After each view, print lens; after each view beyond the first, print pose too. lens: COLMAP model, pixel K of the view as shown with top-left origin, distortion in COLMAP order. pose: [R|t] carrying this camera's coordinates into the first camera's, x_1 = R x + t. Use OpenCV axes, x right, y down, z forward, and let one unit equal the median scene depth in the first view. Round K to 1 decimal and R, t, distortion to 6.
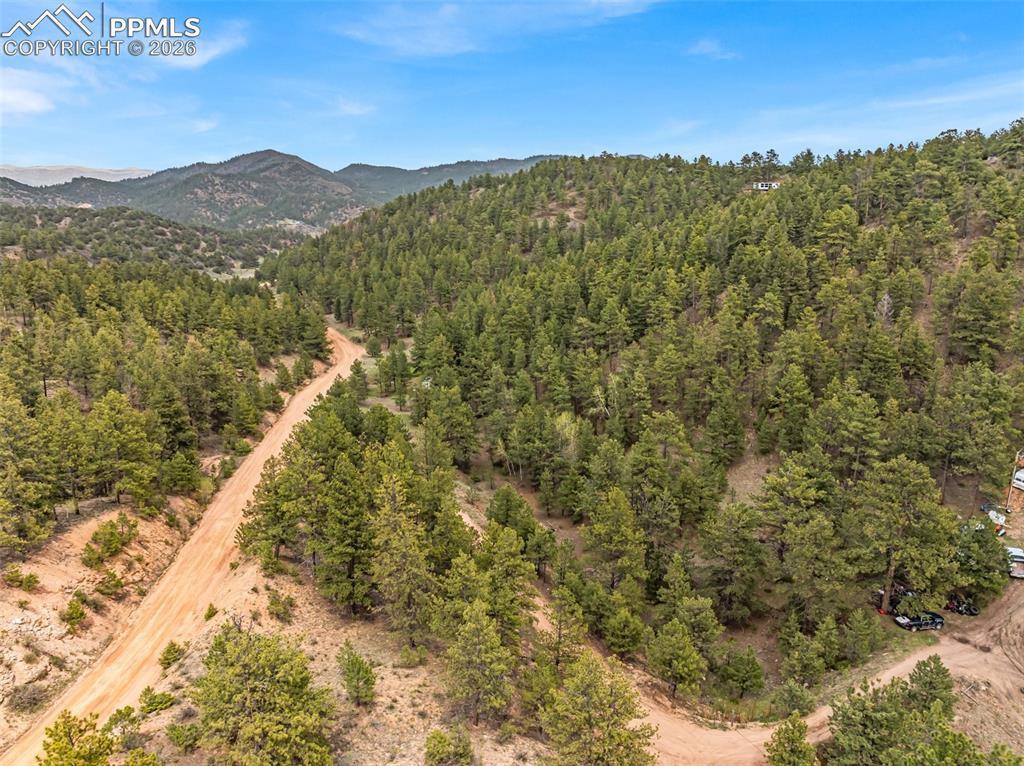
lens RADIAL K [[725.0, 0, 516.2], [0, 725.0, 380.2], [0, 0, 1]] dist [-0.036532, -0.000240]
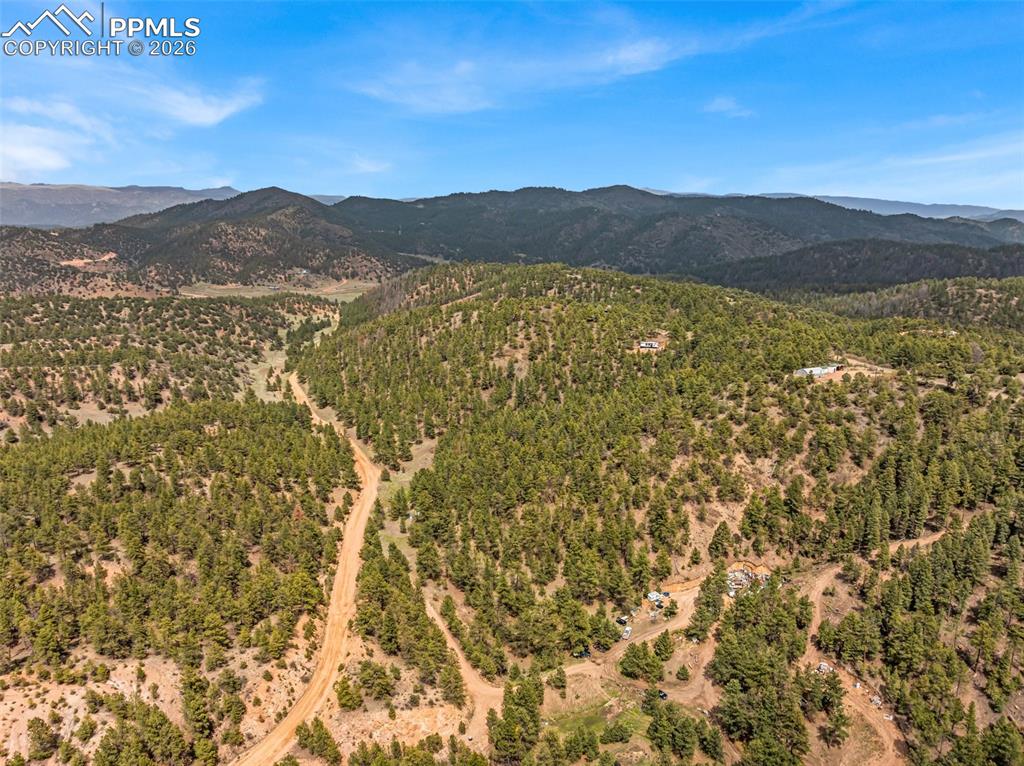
lens RADIAL K [[725.0, 0, 516.2], [0, 725.0, 380.2], [0, 0, 1]] dist [-0.036532, -0.000240]
pose [[0.999977, -0.005566, 0.003950, 0.123385], [0.005602, 0.999941, -0.009285, -0.327331], [-0.003898, 0.009307, 0.999949, -0.845078]]
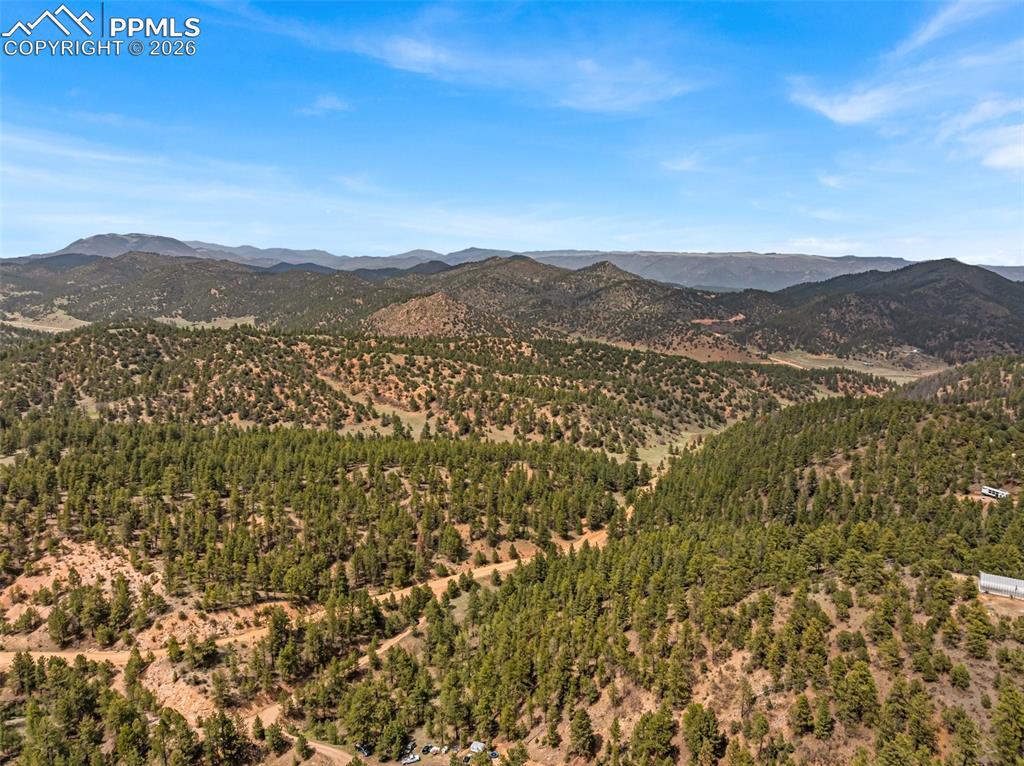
lens RADIAL K [[725.0, 0, 516.2], [0, 725.0, 380.2], [0, 0, 1]] dist [-0.036532, -0.000240]
pose [[0.601599, 0.128990, -0.788315, 1.240801], [-0.211086, 0.977467, -0.001149, -0.501528], [0.770403, 0.167093, 0.615271, -0.209681]]
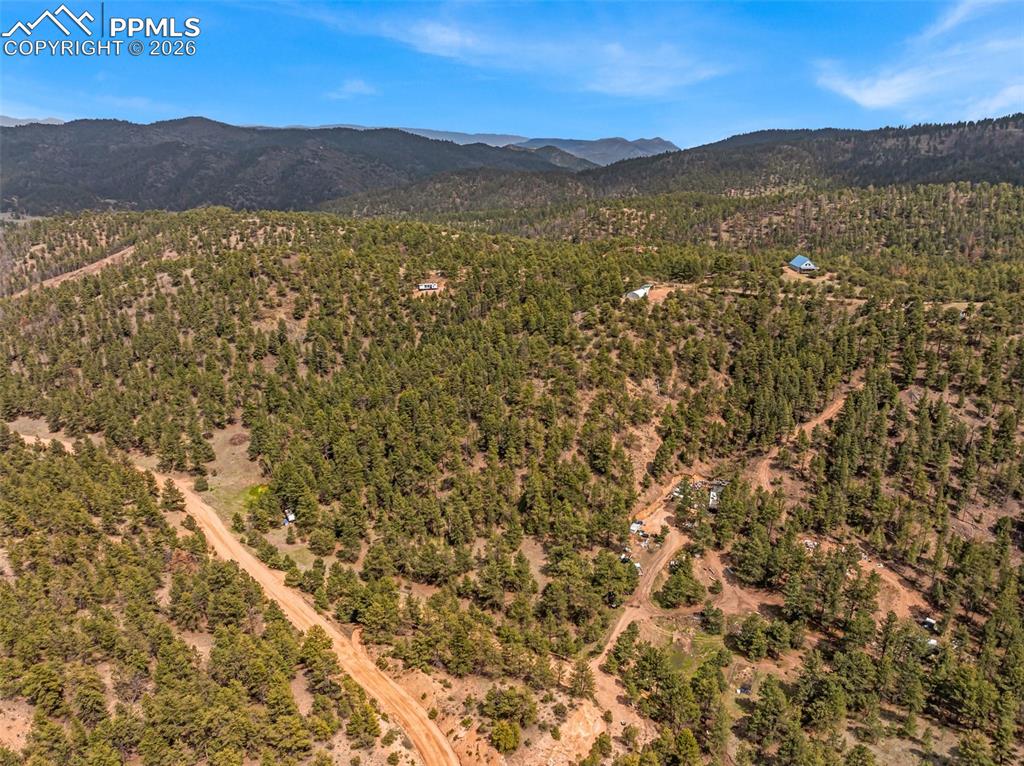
lens RADIAL K [[725.0, 0, 516.2], [0, 725.0, 380.2], [0, 0, 1]] dist [-0.036532, -0.000240]
pose [[0.837786, -0.180581, 0.515272, -0.484798], [0.139176, 0.983179, 0.118274, -0.411815], [-0.527962, -0.027375, 0.848826, -0.536602]]
